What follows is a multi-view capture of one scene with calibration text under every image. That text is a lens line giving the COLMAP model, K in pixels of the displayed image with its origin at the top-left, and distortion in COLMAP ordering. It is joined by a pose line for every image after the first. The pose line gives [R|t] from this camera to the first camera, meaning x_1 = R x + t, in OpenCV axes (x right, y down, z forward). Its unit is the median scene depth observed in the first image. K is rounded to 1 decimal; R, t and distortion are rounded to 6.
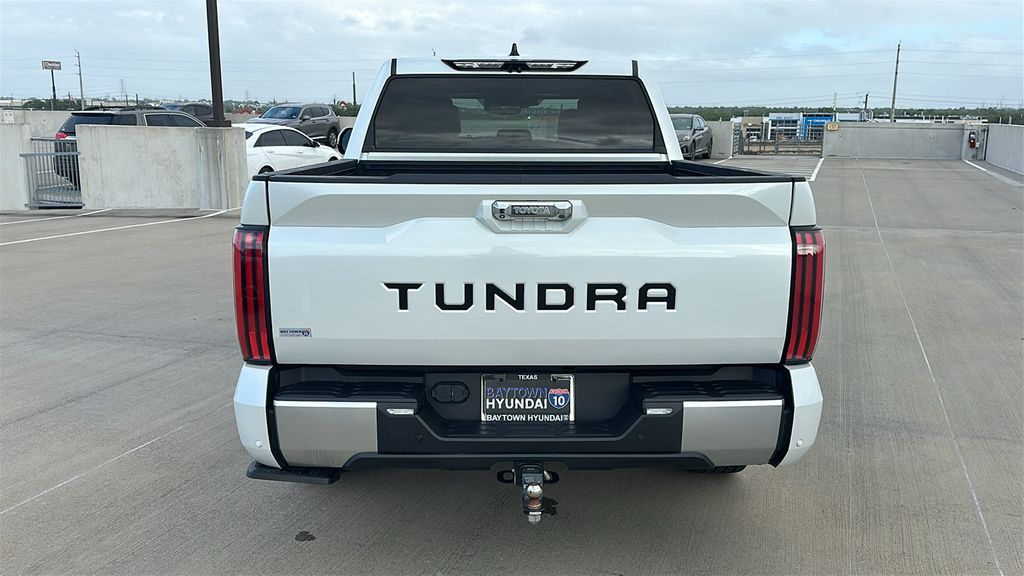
lens RADIAL K [[882.0, 0, 505.2], [0, 882.0, 293.7], [0, 0, 1]] dist [0.110252, -0.158934]
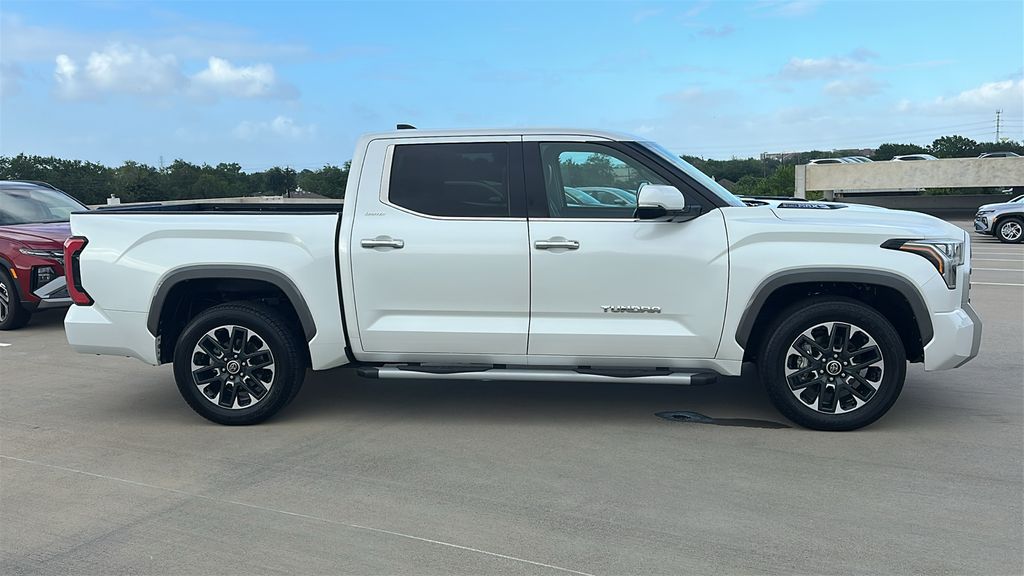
lens RADIAL K [[882.0, 0, 508.2], [0, 882.0, 294.6], [0, 0, 1]] dist [0.110252, -0.158934]
pose [[-0.144147, 0.134314, -0.980398, 1.393063], [-0.170760, 0.972507, 0.158340, -0.276082], [0.974712, 0.190237, -0.117249, 1.402319]]
